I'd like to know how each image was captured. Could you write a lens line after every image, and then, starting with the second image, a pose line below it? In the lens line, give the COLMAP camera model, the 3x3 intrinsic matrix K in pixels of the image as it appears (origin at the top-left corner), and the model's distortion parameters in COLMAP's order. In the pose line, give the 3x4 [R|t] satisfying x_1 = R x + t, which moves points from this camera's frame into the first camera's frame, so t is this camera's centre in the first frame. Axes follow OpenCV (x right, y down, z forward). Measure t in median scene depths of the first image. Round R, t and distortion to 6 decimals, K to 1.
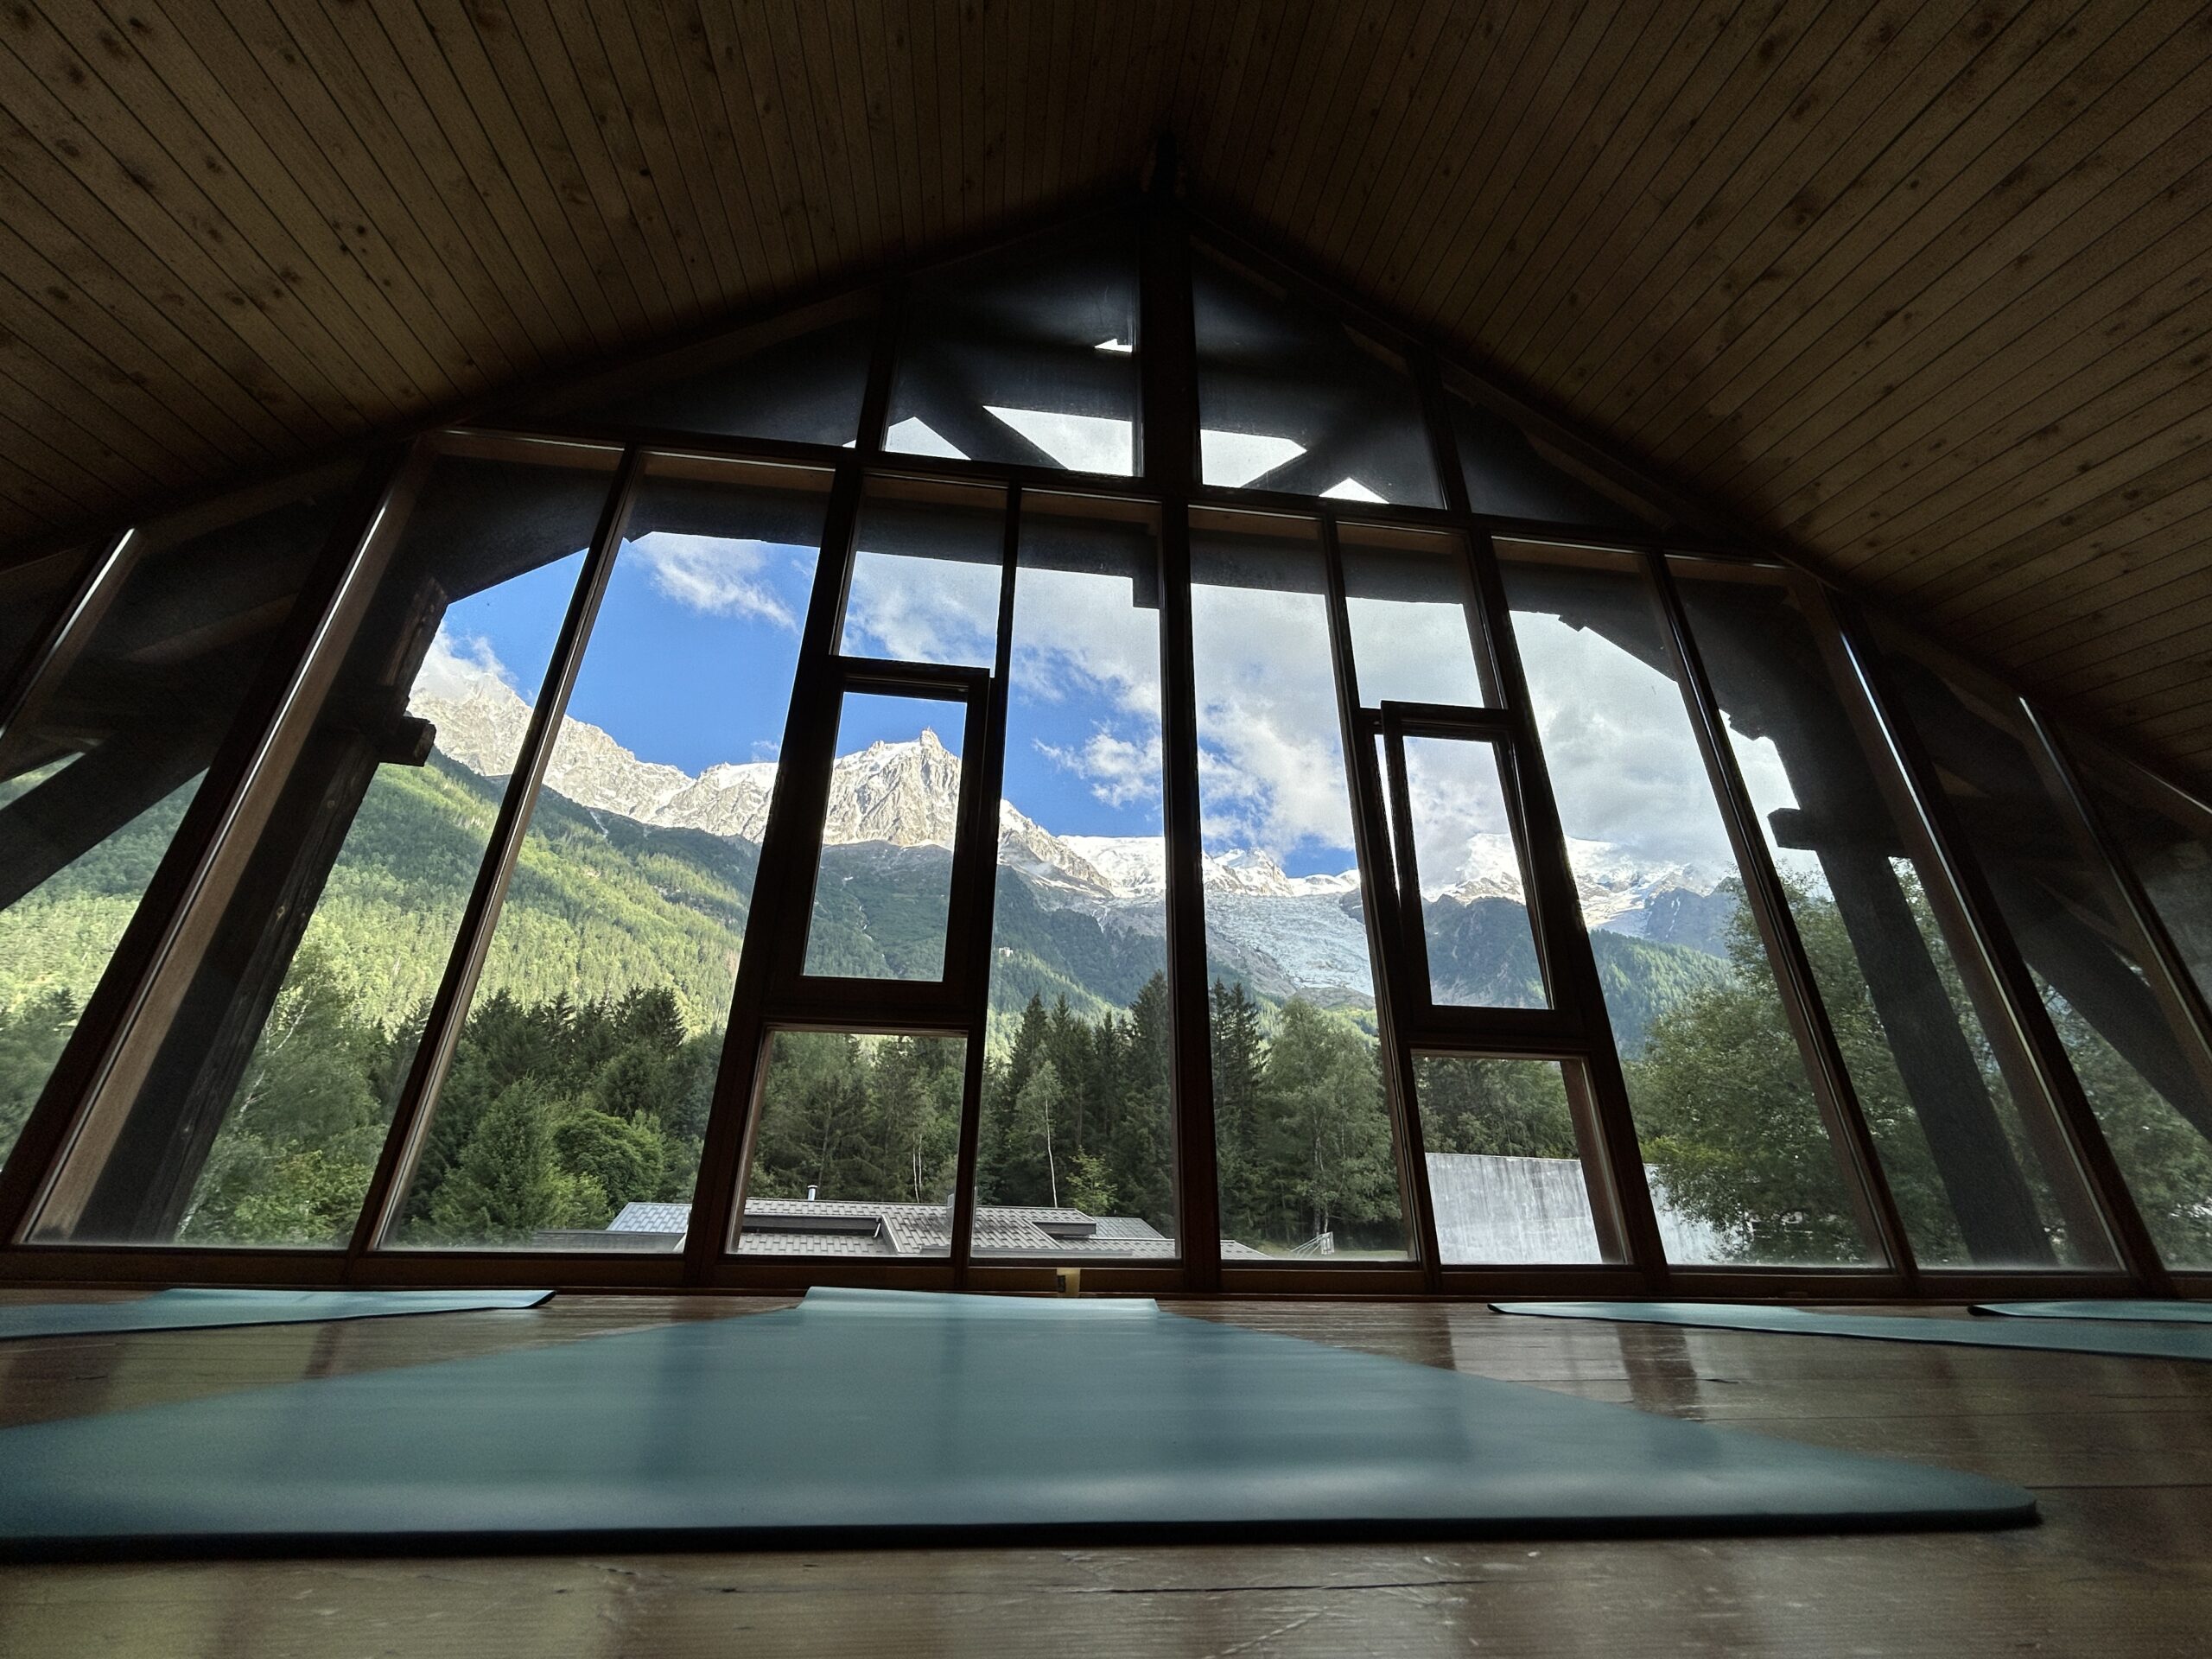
lens RADIAL K [[897.3, 0, 1101.6], [0, 897.3, 830.5], [0, 0, 1]] dist [-0.001525, 0.000358]
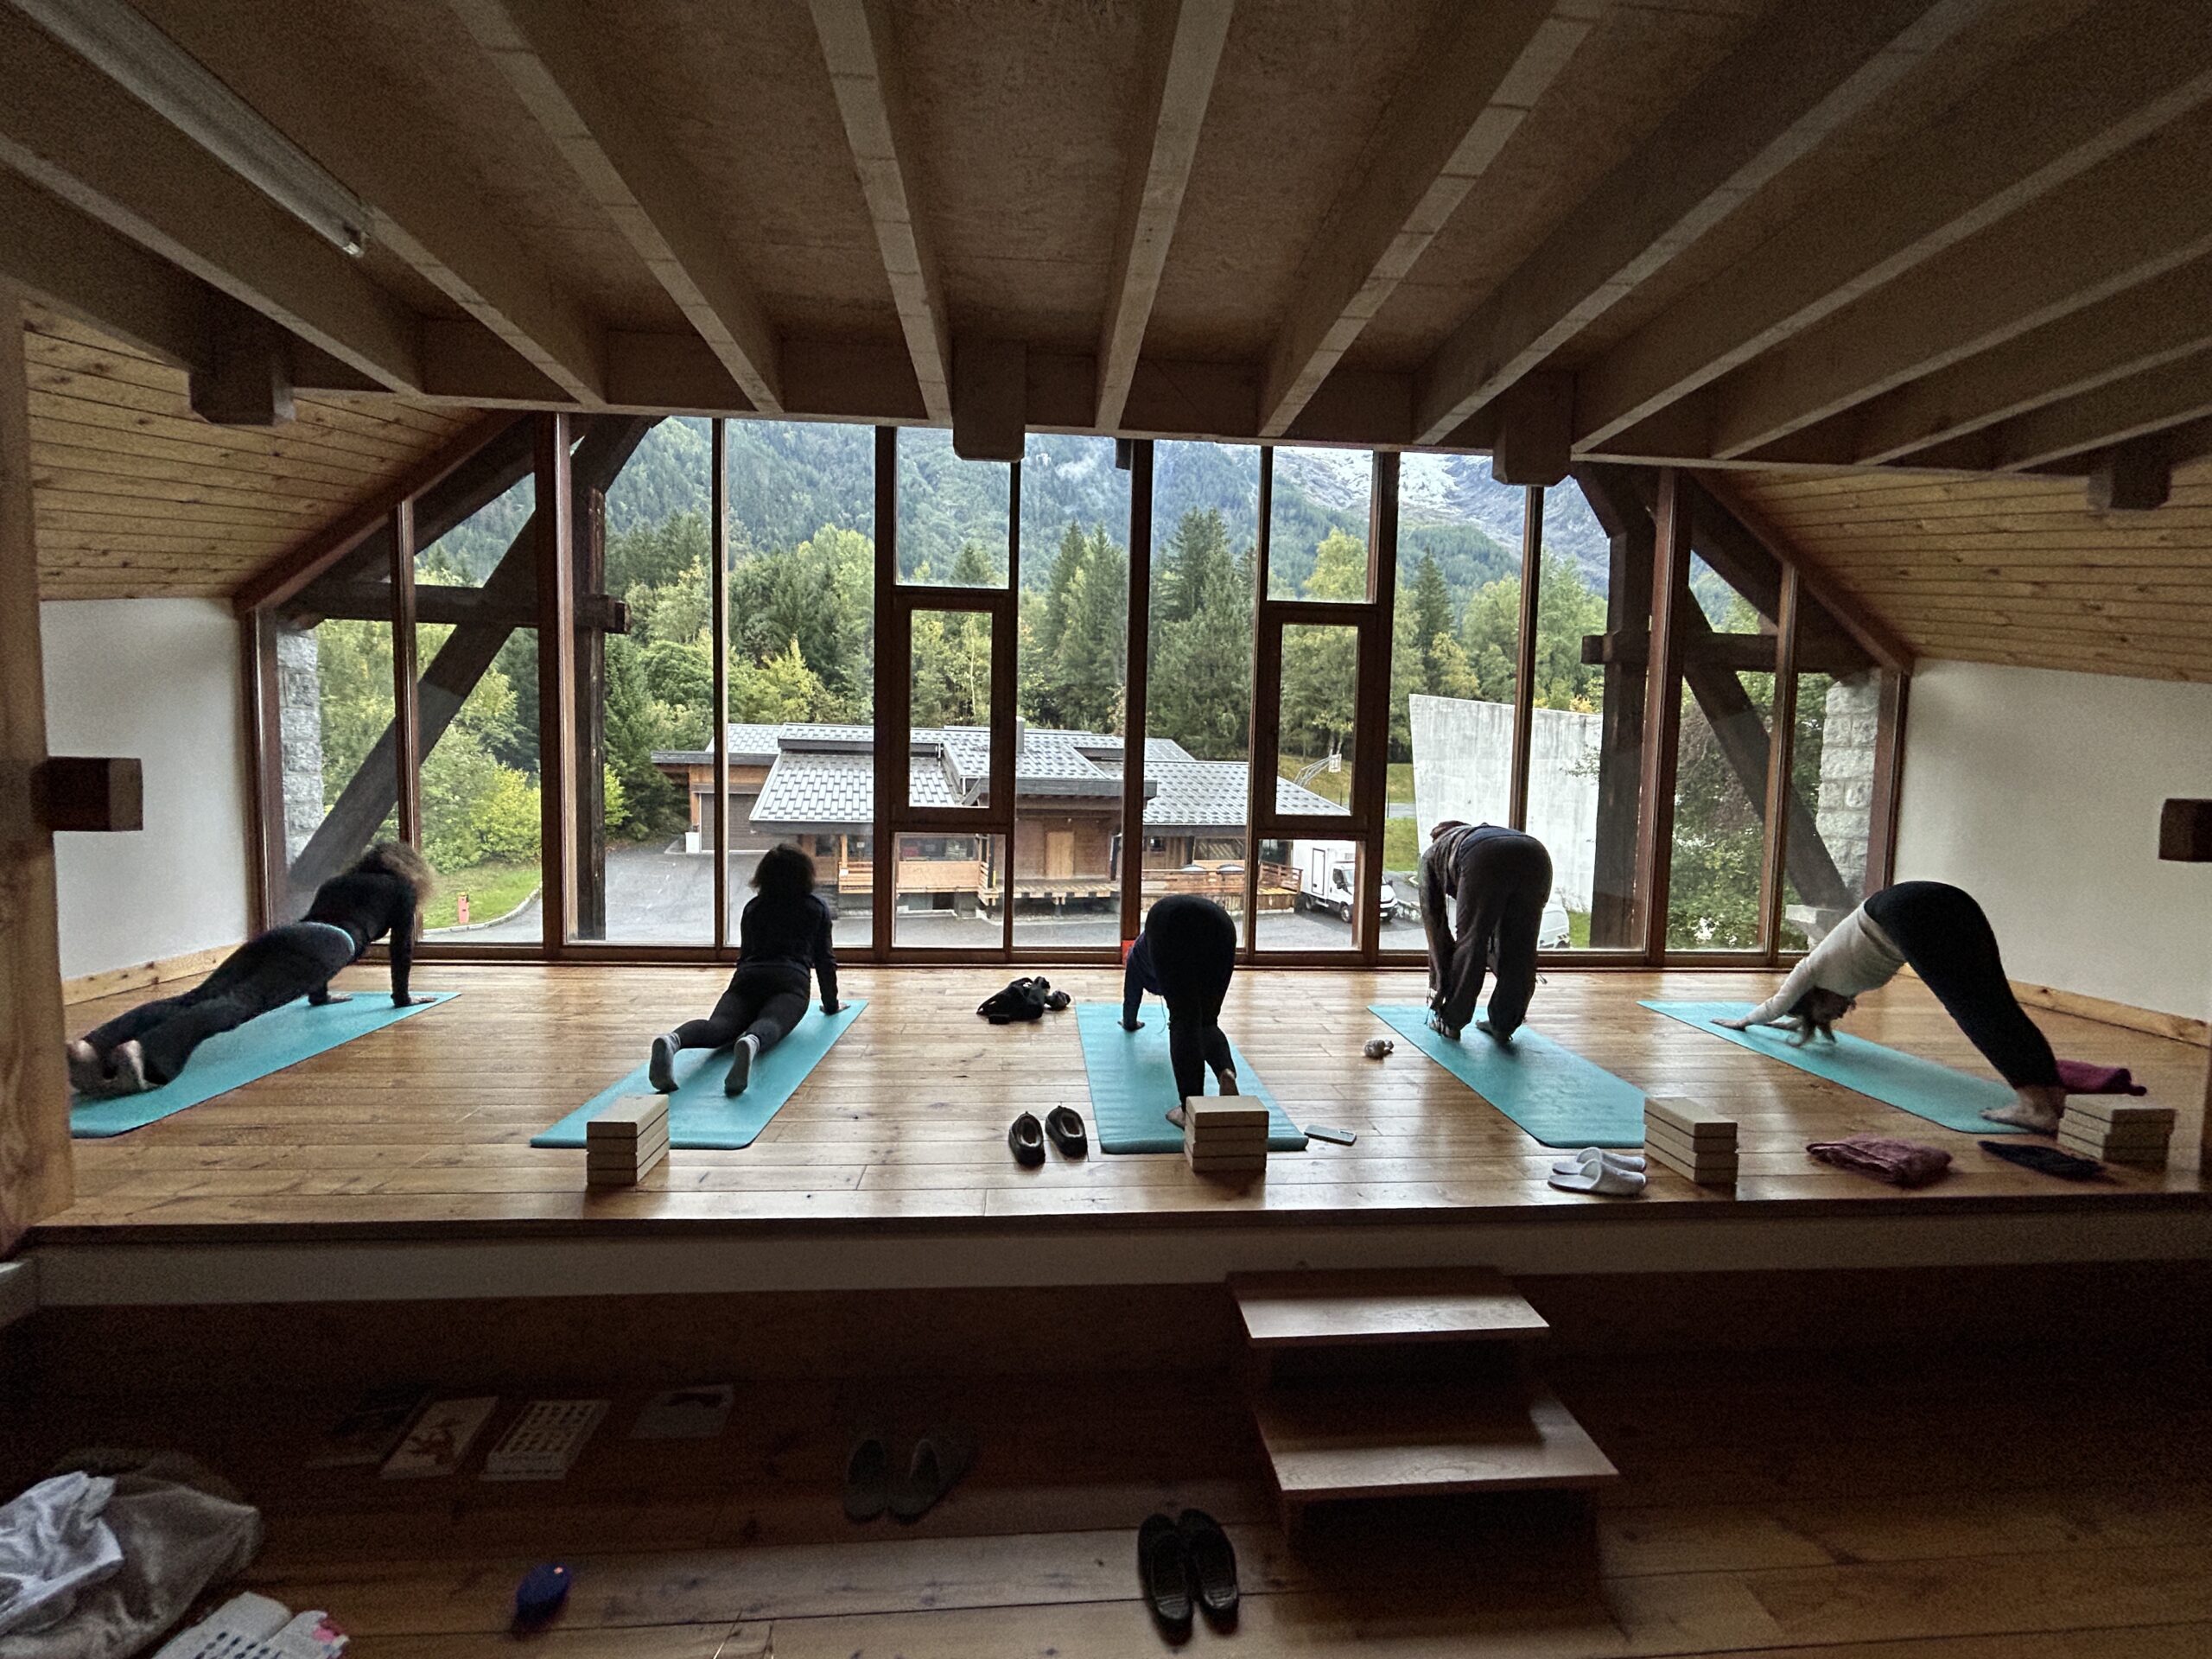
lens RADIAL K [[899.2, 0, 1106.9], [0, 899.2, 822.6], [0, 0, 1]] dist [0.001223, -0.000341]
pose [[0.999171, 0.015823, -0.037513, 0.080383], [0.004924, 0.867665, 0.497125, -0.454834], [0.040414, -0.496898, 0.866868, -0.350632]]
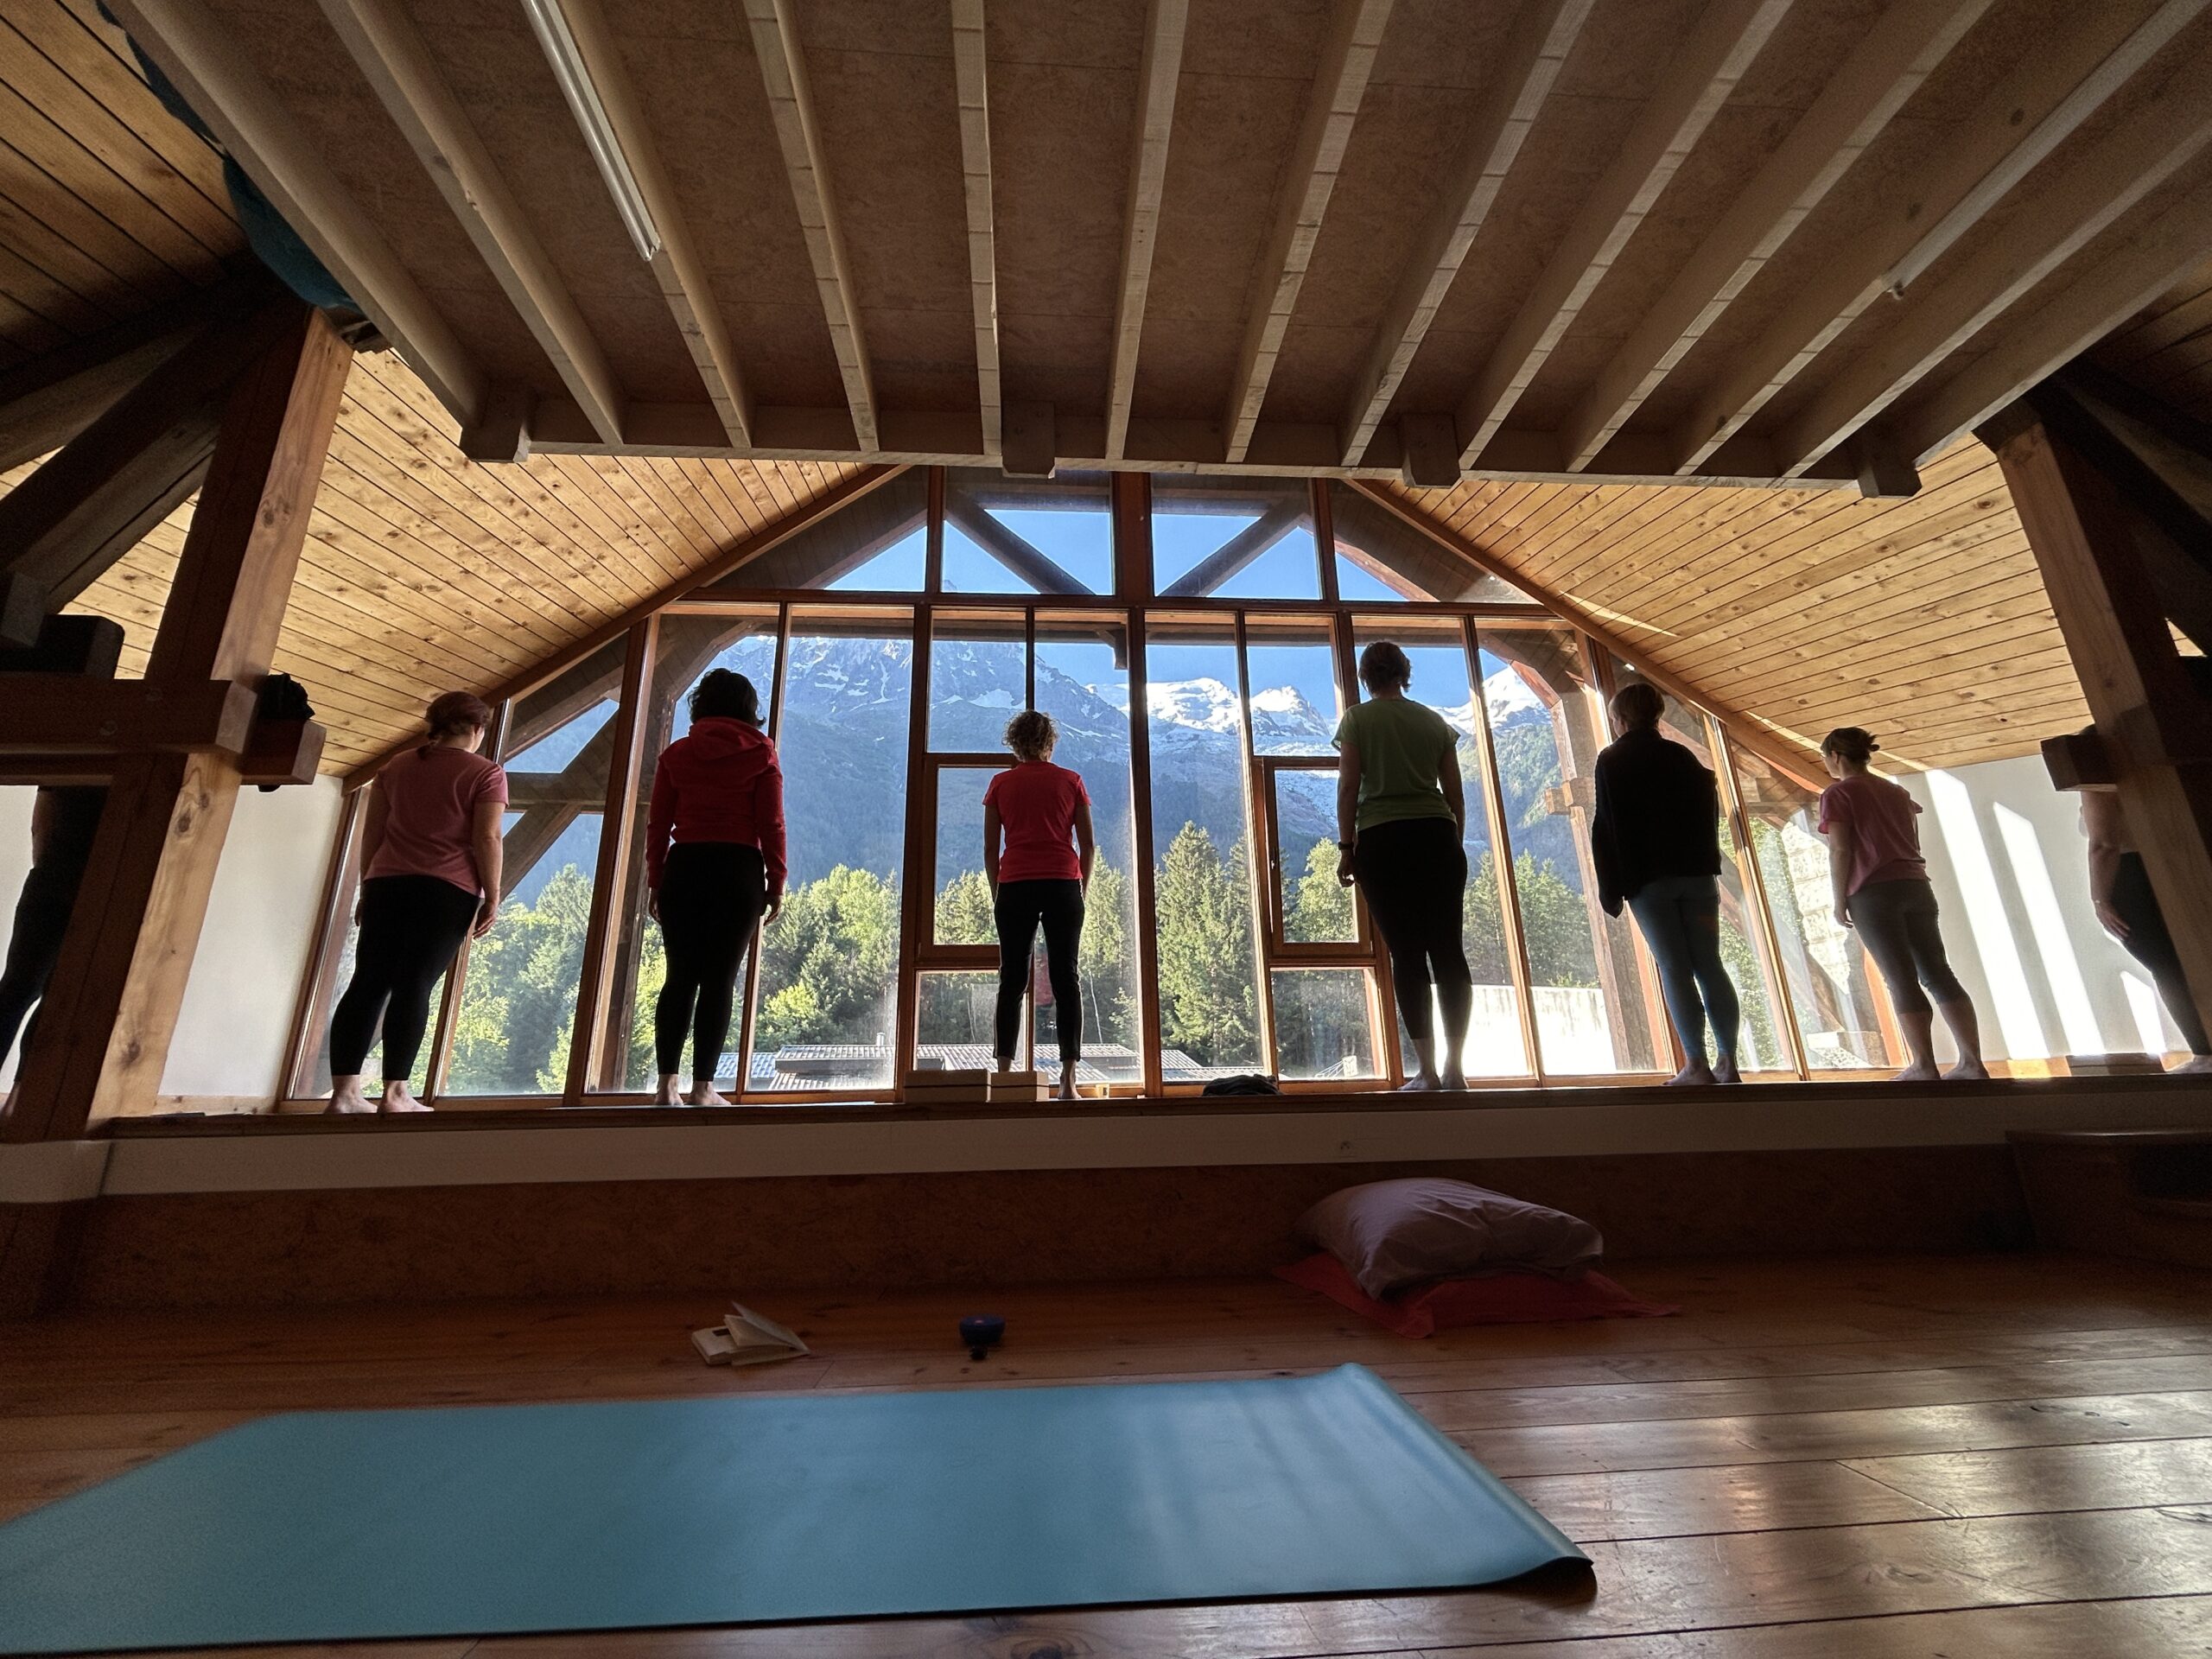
lens RADIAL K [[903.7, 0, 1106.0], [0, 903.7, 829.5], [0, 0, 1]] dist [0.001347, 0.000076]
pose [[0.998500, -0.042035, -0.035075, 0.064669], [0.047286, 0.985063, 0.165572, -0.241171], [0.027591, -0.166982, 0.985574, -0.523523]]
